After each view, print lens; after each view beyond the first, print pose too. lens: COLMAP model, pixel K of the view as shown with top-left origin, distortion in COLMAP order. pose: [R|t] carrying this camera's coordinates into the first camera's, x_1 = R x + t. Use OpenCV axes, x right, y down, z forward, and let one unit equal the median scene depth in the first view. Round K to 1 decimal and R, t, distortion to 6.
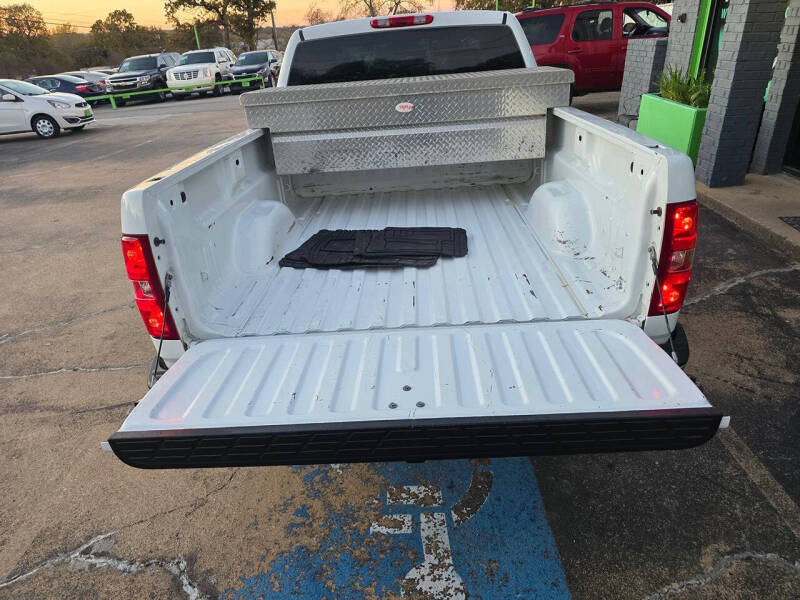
lens RADIAL K [[536.9, 0, 399.7], [0, 536.9, 298.5], [0, 0, 1]] dist [0.052194, -0.047003]
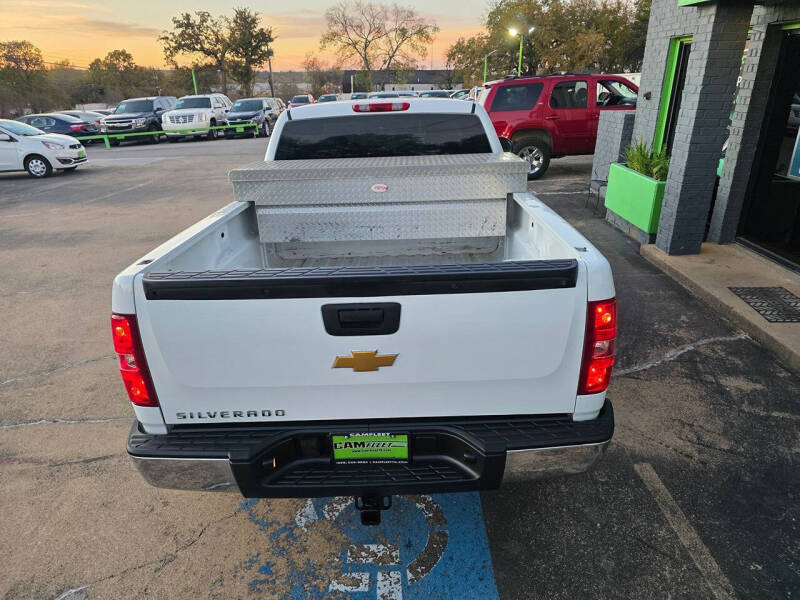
lens RADIAL K [[538.3, 0, 405.6], [0, 538.3, 300.3], [0, 0, 1]] dist [0.048377, -0.044806]
pose [[0.999103, 0.026976, 0.032630, 0.028804], [-0.024568, 0.997097, -0.072074, -0.040216], [-0.034480, 0.071208, 0.996865, -0.071943]]
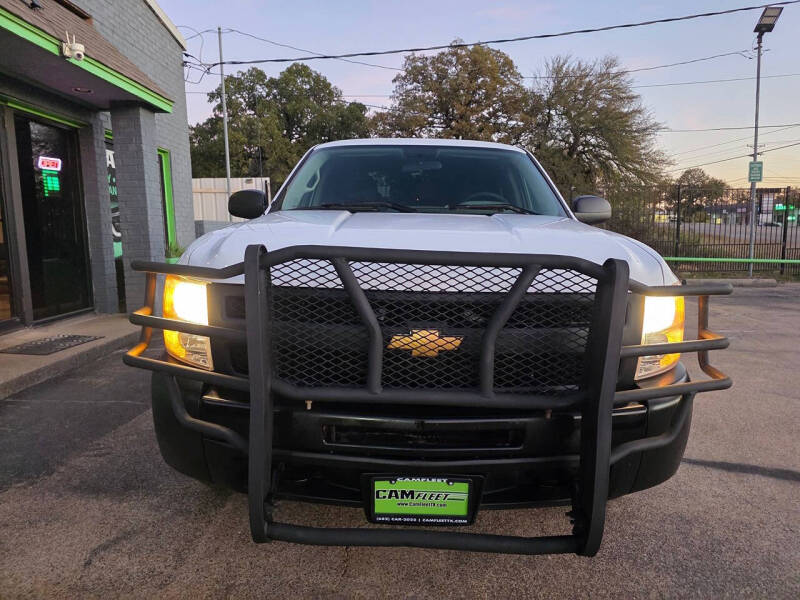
lens RADIAL K [[537.8, 0, 404.4], [0, 537.8, 298.5], [0, 0, 1]] dist [0.049508, -0.045953]
pose [[-0.998324, 0.055892, -0.014995, 0.082768], [0.038173, 0.830801, 0.555260, -1.009689], [0.043492, 0.553757, -0.831542, 2.402496]]
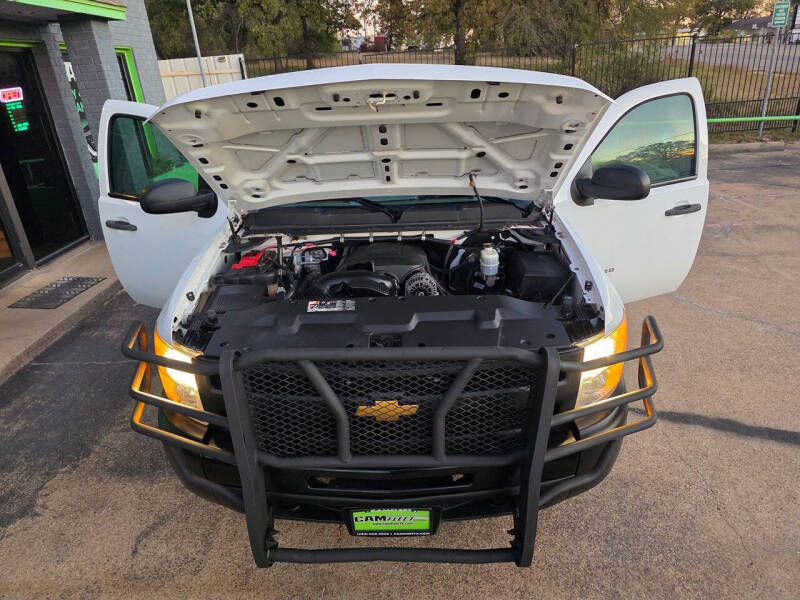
lens RADIAL K [[538.1, 0, 396.3], [0, 538.1, 310.6], [0, 0, 1]] dist [0.040751, -0.036278]
pose [[-0.993899, 0.106298, 0.029402, 0.021957], [0.090057, 0.628297, 0.772744, -1.201673], [0.063668, 0.770677, -0.634037, 2.297292]]
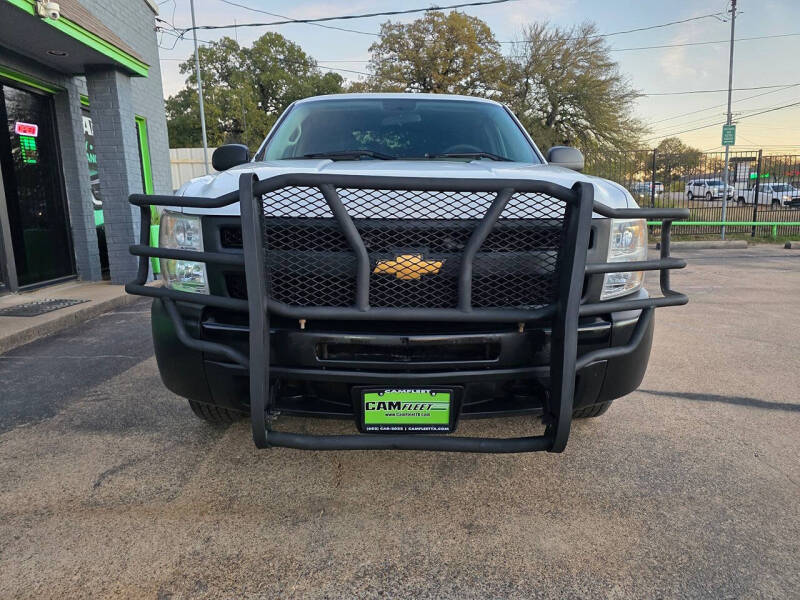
lens RADIAL K [[537.1, 0, 398.3], [0, 537.1, 298.4], [0, 0, 1]] dist [0.050064, -0.046282]
pose [[-0.996464, 0.075687, -0.036485, 0.090346], [0.039338, 0.803952, 0.593391, -0.992484], [0.074245, 0.589858, -0.804087, 2.461344]]
